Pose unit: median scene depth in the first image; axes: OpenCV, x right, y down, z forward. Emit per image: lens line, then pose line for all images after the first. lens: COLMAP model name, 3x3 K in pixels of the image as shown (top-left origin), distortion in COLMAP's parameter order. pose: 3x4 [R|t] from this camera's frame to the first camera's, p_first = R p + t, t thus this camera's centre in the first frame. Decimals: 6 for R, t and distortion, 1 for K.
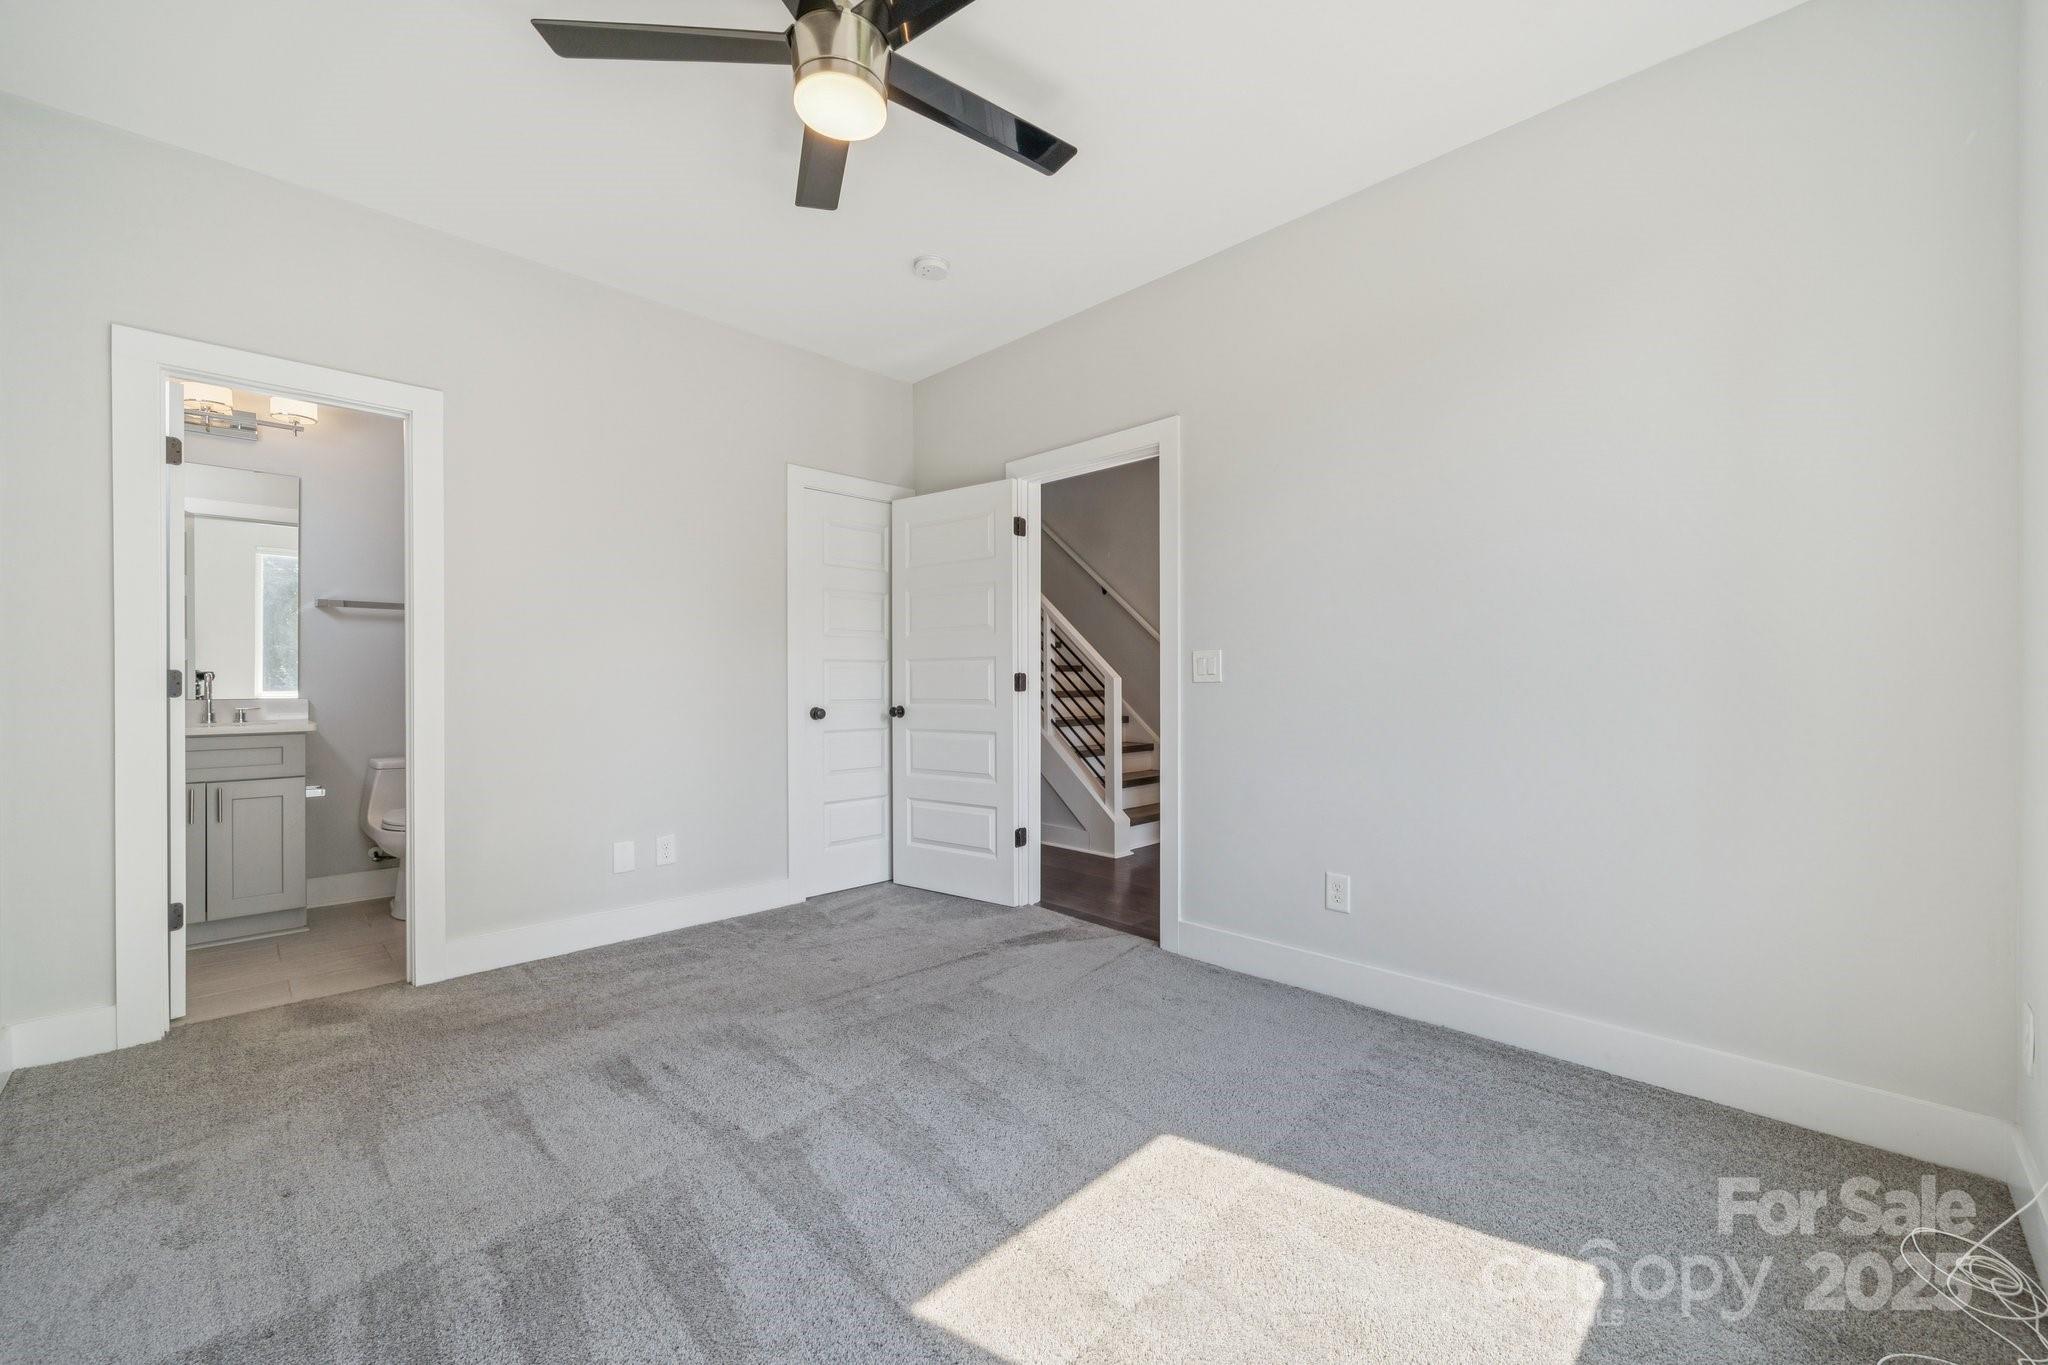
lens RADIAL K [[835.7, 0, 1033.8], [0, 835.7, 678.9], [0, 0, 1]] dist [0.000013, 0.000241]
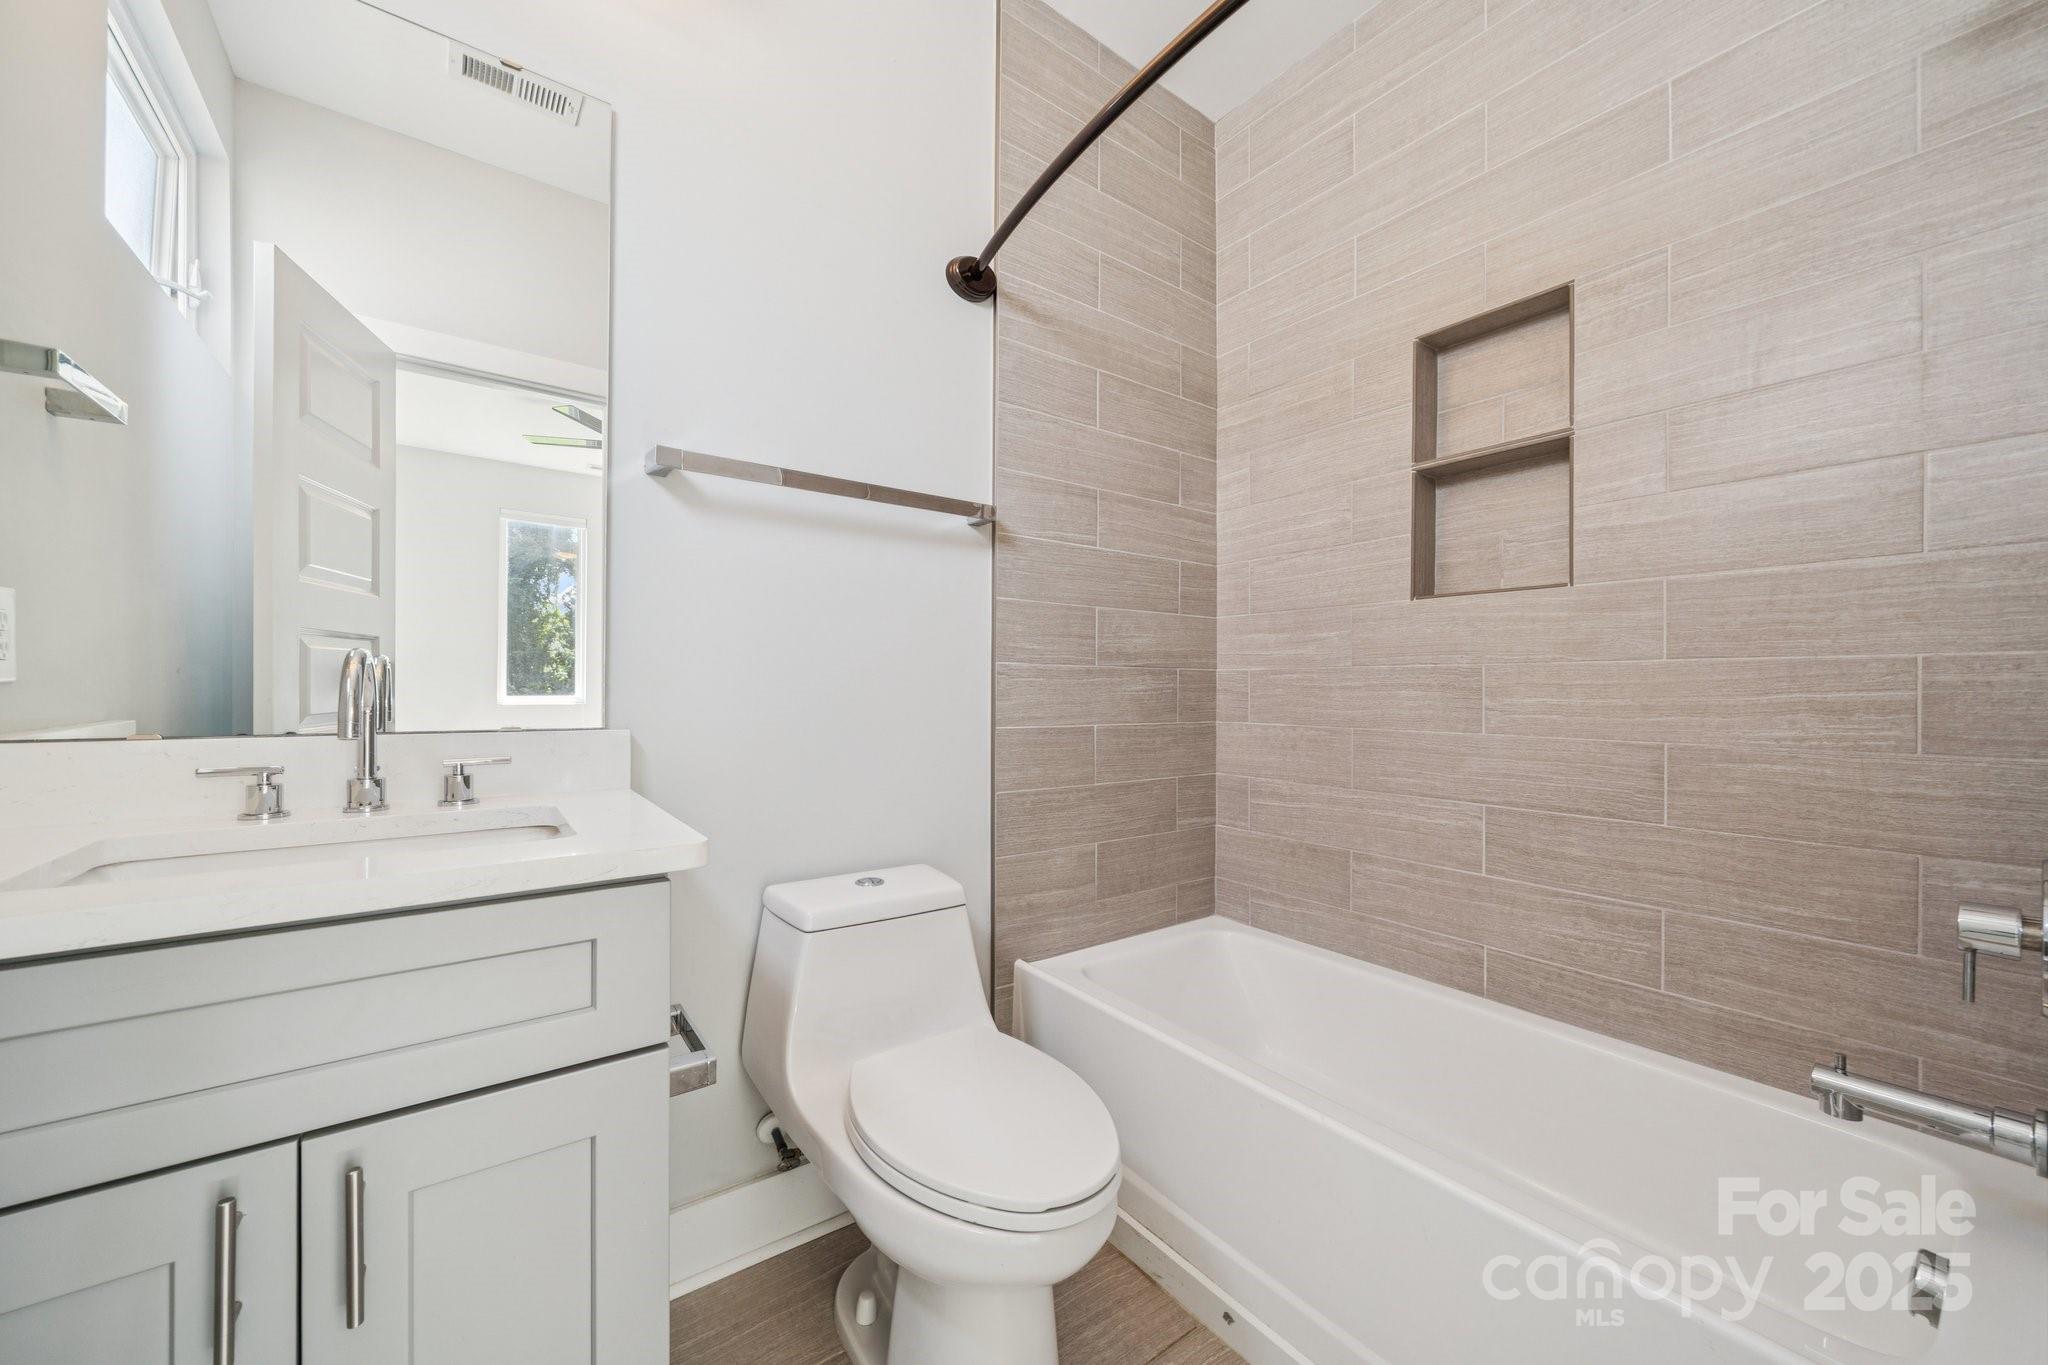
lens RADIAL K [[757.0, 0, 1024.0], [0, 757.0, 682.5], [0, 0, 1]] dist [-0.012117, -0.000023]
pose [[0.990117, 0.005957, -0.140117, -0.655183], [-0.006050, 0.999982, -0.000242, 0.001845], [0.140113, 0.001088, 0.990135, 0.704286]]
